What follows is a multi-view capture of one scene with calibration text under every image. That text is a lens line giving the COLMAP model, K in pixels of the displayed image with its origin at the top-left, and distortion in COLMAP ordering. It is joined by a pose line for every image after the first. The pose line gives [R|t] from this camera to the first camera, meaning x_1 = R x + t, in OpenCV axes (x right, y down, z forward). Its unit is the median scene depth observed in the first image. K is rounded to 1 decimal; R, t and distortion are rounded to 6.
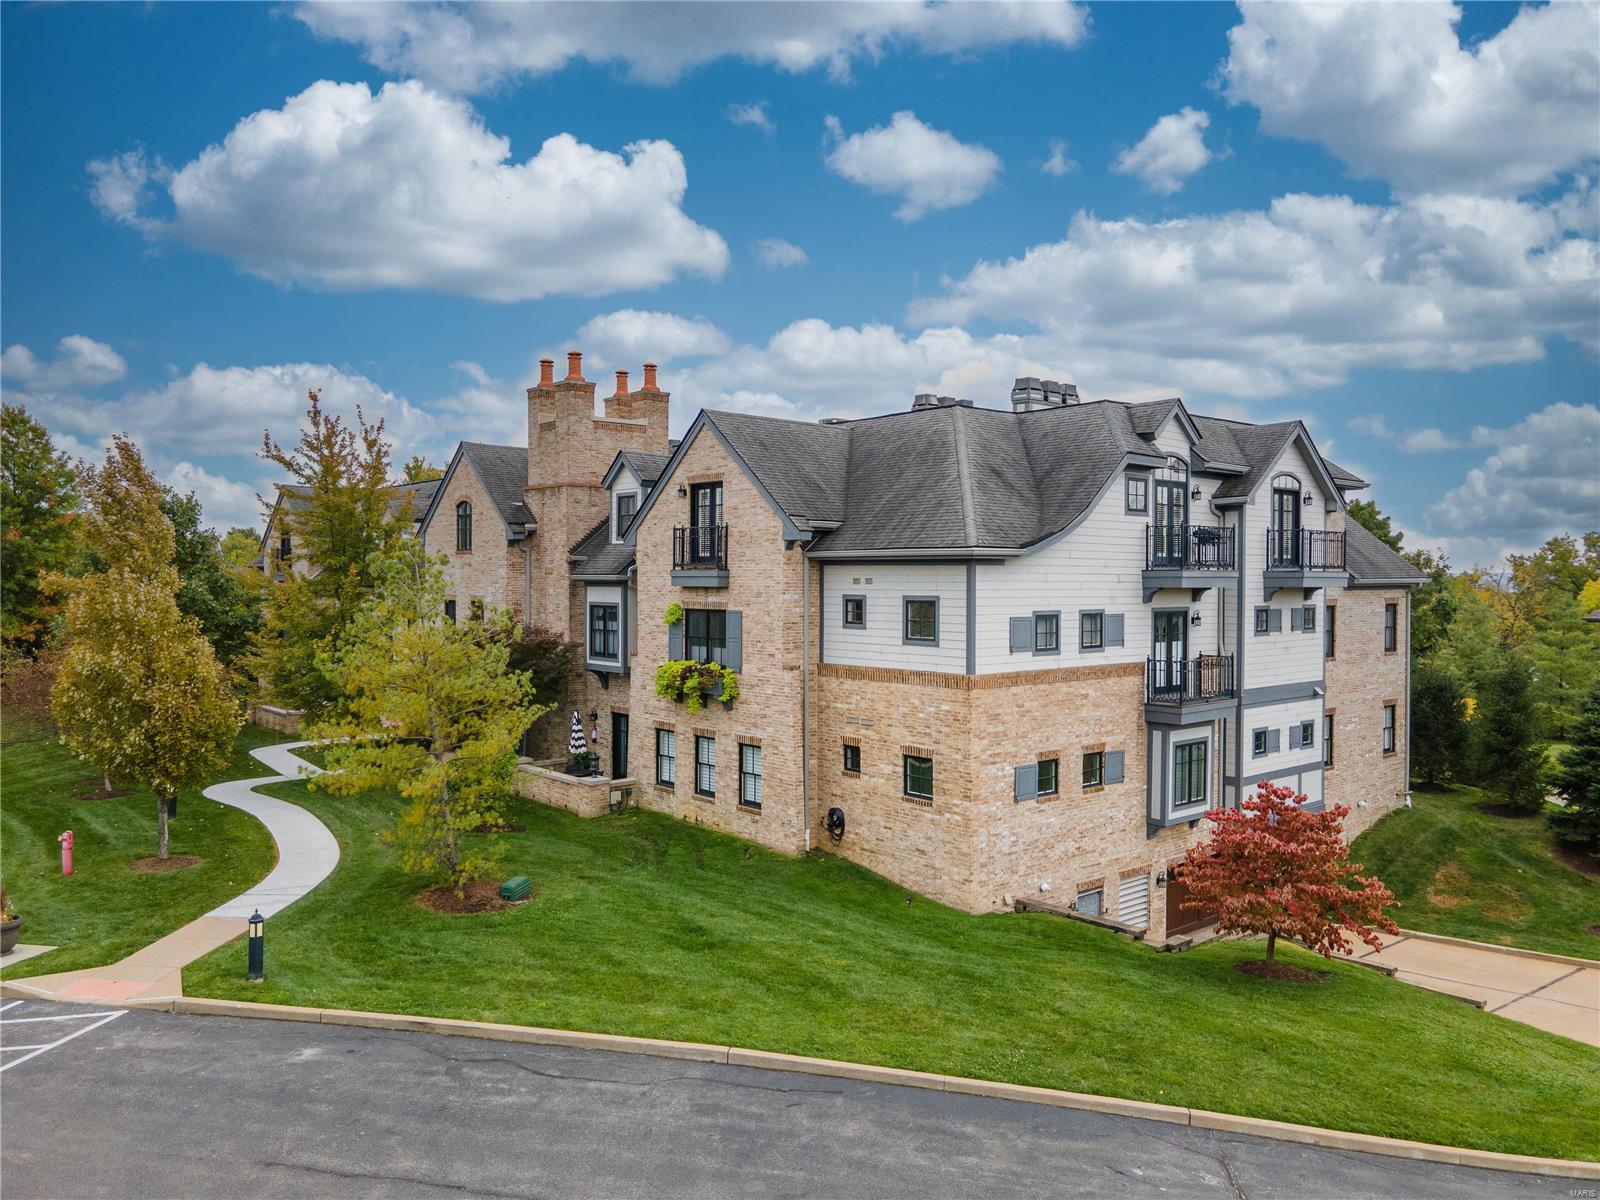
lens RADIAL K [[1179.5, 0, 808.9], [0, 1179.5, 600.7], [0, 0, 1]] dist [0.045845, 0.001829]
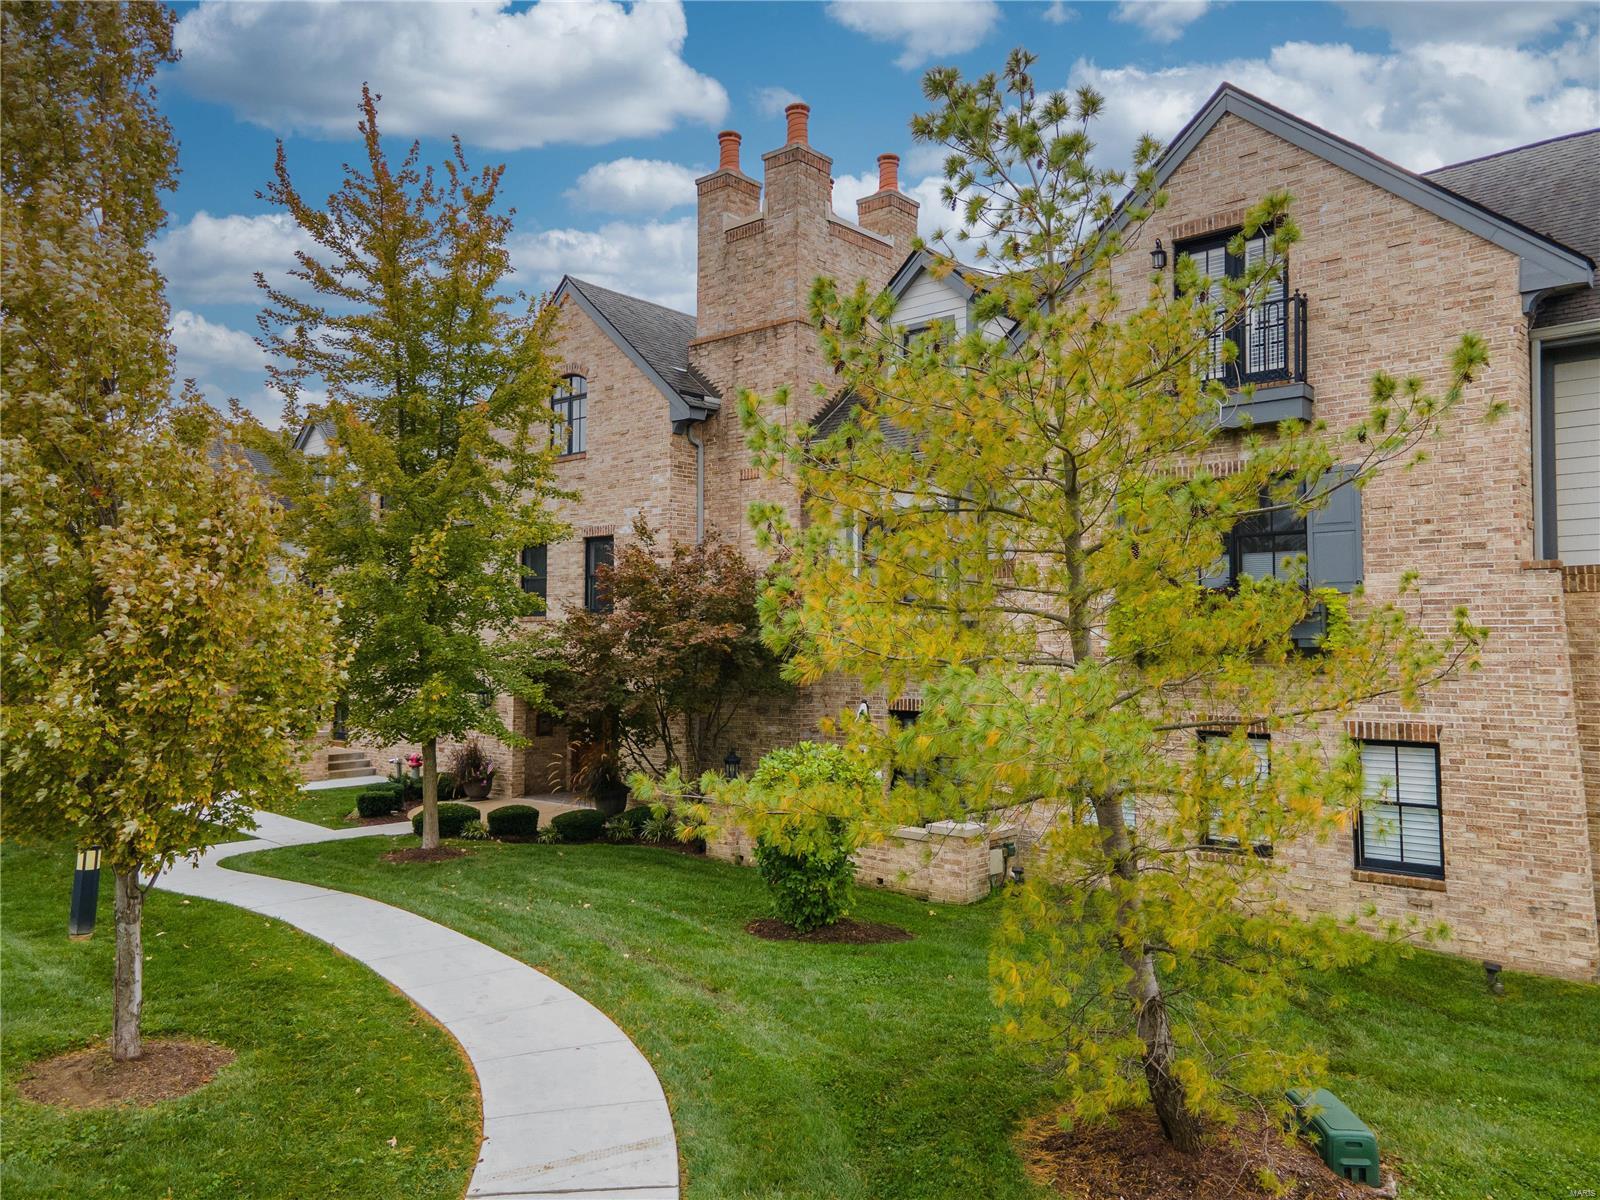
lens RADIAL K [[1179.5, 0, 808.5], [0, 1179.5, 604.2], [0, 0, 1]] dist [0.045845, 0.001829]
pose [[0.991050, 0.003565, 0.133443, -0.358402], [0.004192, 0.998319, -0.057801, 0.096408], [-0.133424, 0.057843, 0.989370, 0.568744]]
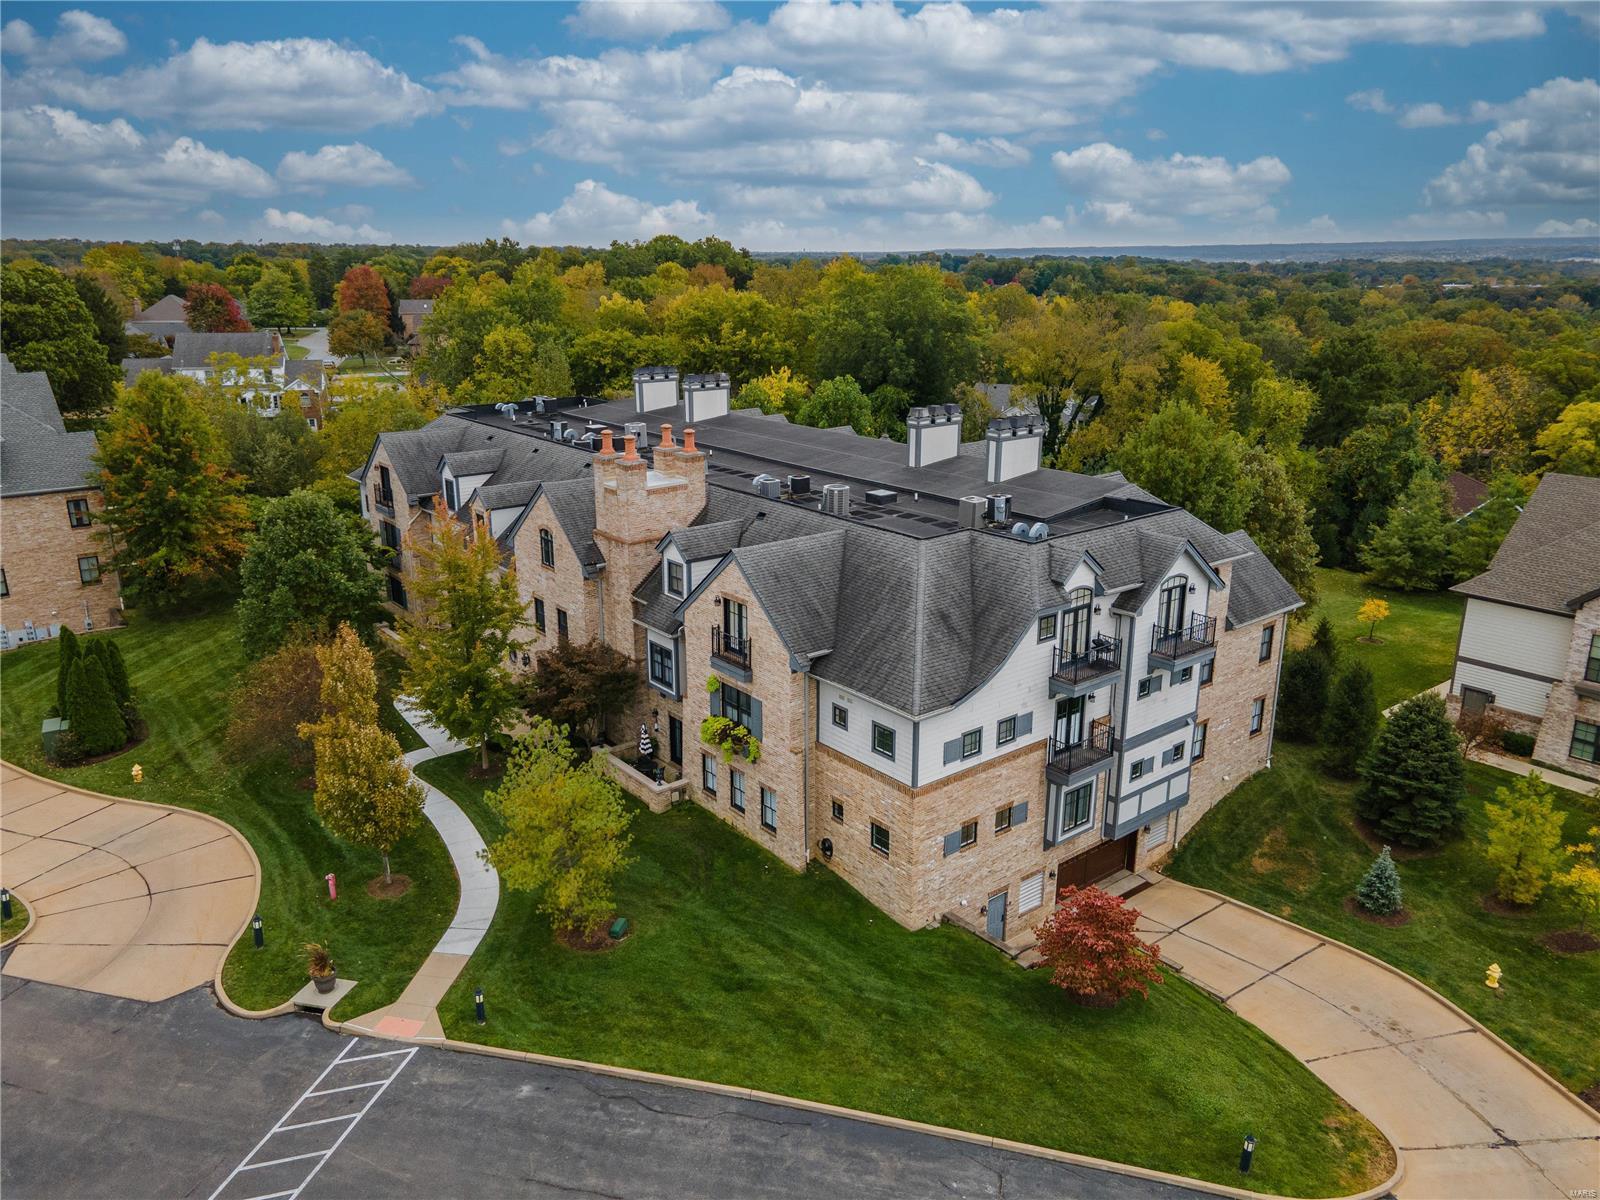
lens RADIAL K [[1179.5, 0, 809.7], [0, 1179.5, 611.2], [0, 0, 1]] dist [0.045845, 0.001829]
pose [[0.999507, 0.007424, -0.030523, 0.043657], [0.001235, 0.961638, 0.274320, -0.496541], [0.031388, -0.274222, 0.961154, -0.330342]]
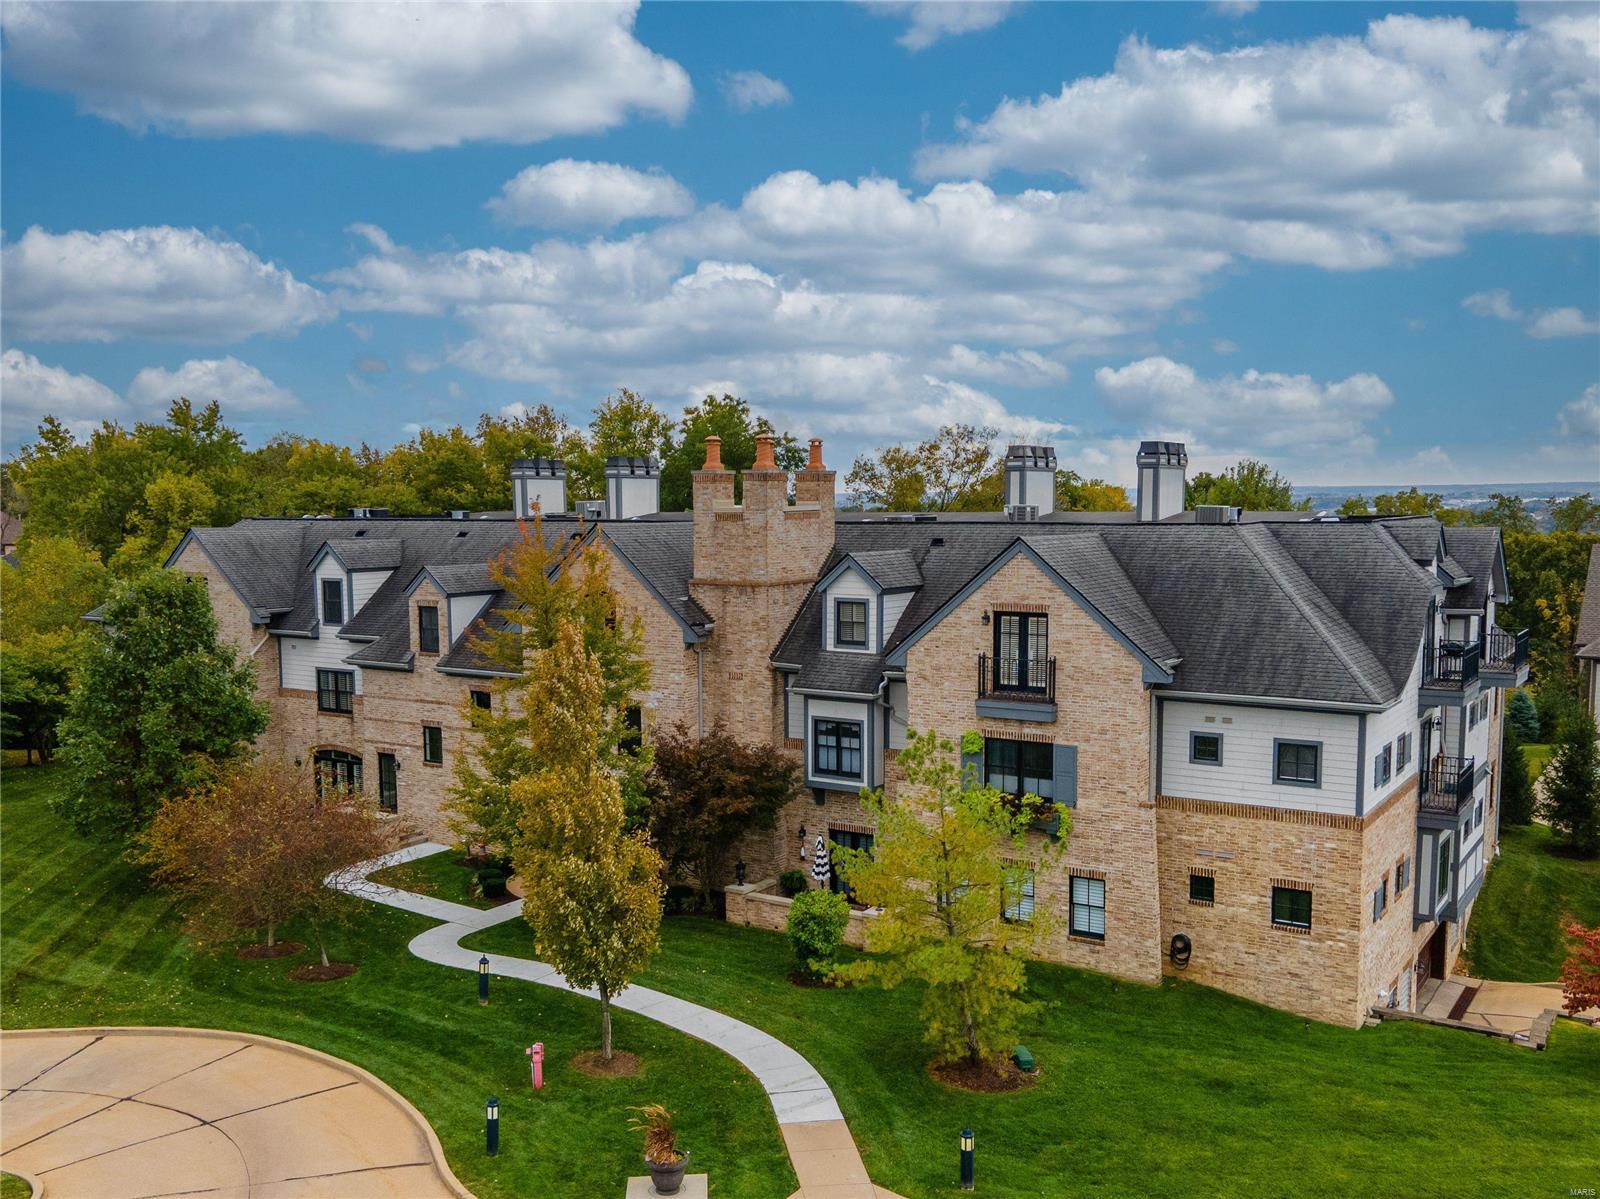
lens RADIAL K [[1459.8, 0, 806.0], [0, 1459.8, 663.8], [0, 0, 1]] dist [0.038810, 0.000000]
pose [[0.959990, -0.039846, 0.277184, -0.639963], [0.013845, 0.995368, 0.095137, -0.188267], [-0.279691, -0.087493, 0.956095, -0.118963]]
